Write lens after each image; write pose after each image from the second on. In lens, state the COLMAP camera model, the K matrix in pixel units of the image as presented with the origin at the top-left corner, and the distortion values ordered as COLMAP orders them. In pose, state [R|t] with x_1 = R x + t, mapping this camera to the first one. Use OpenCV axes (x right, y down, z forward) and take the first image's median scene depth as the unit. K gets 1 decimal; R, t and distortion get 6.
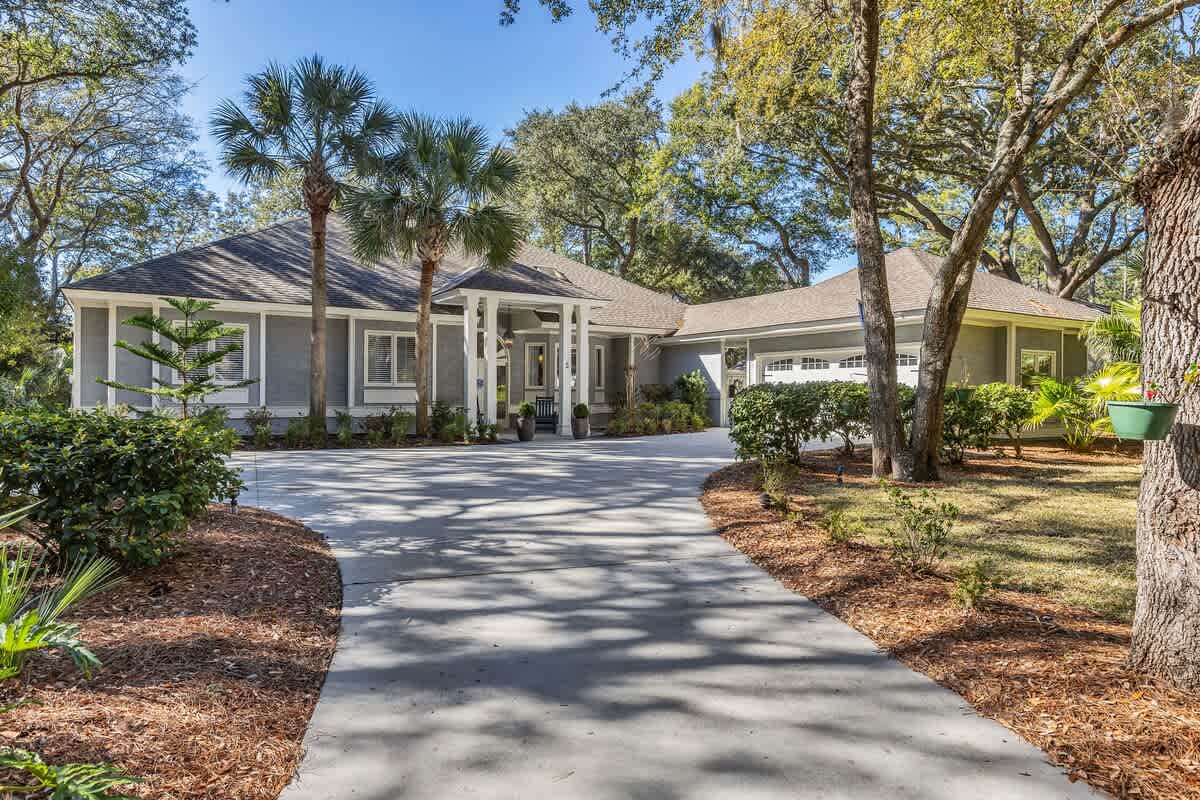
lens RADIAL K [[753.7, 0, 599.8], [0, 753.7, 399.2], [0, 0, 1]] dist [-0.000377, 0.000529]
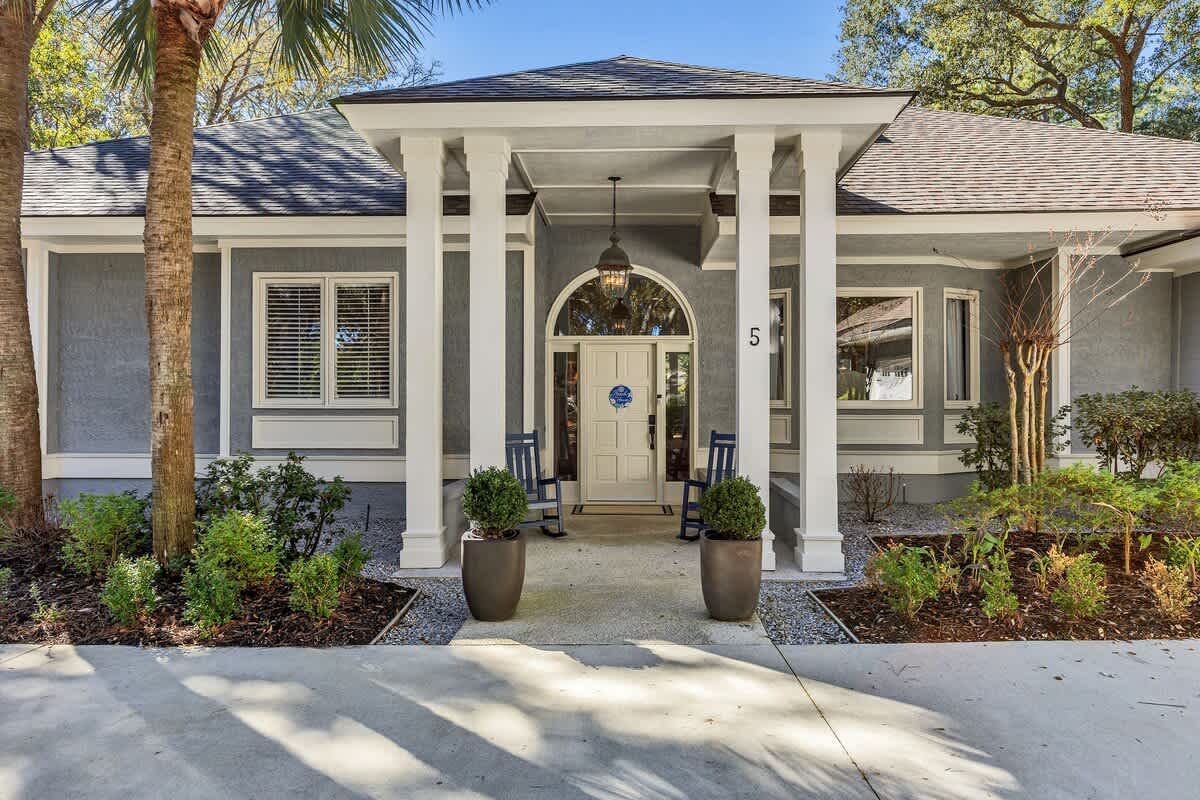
lens RADIAL K [[753.7, 0, 599.8], [0, 753.7, 399.2], [0, 0, 1]] dist [-0.000377, 0.000529]
pose [[0.819780, -0.005450, -0.572653, 0.080208], [0.000231, 0.999958, -0.009185, -0.017579], [0.572679, 0.007397, 0.819747, 0.736070]]
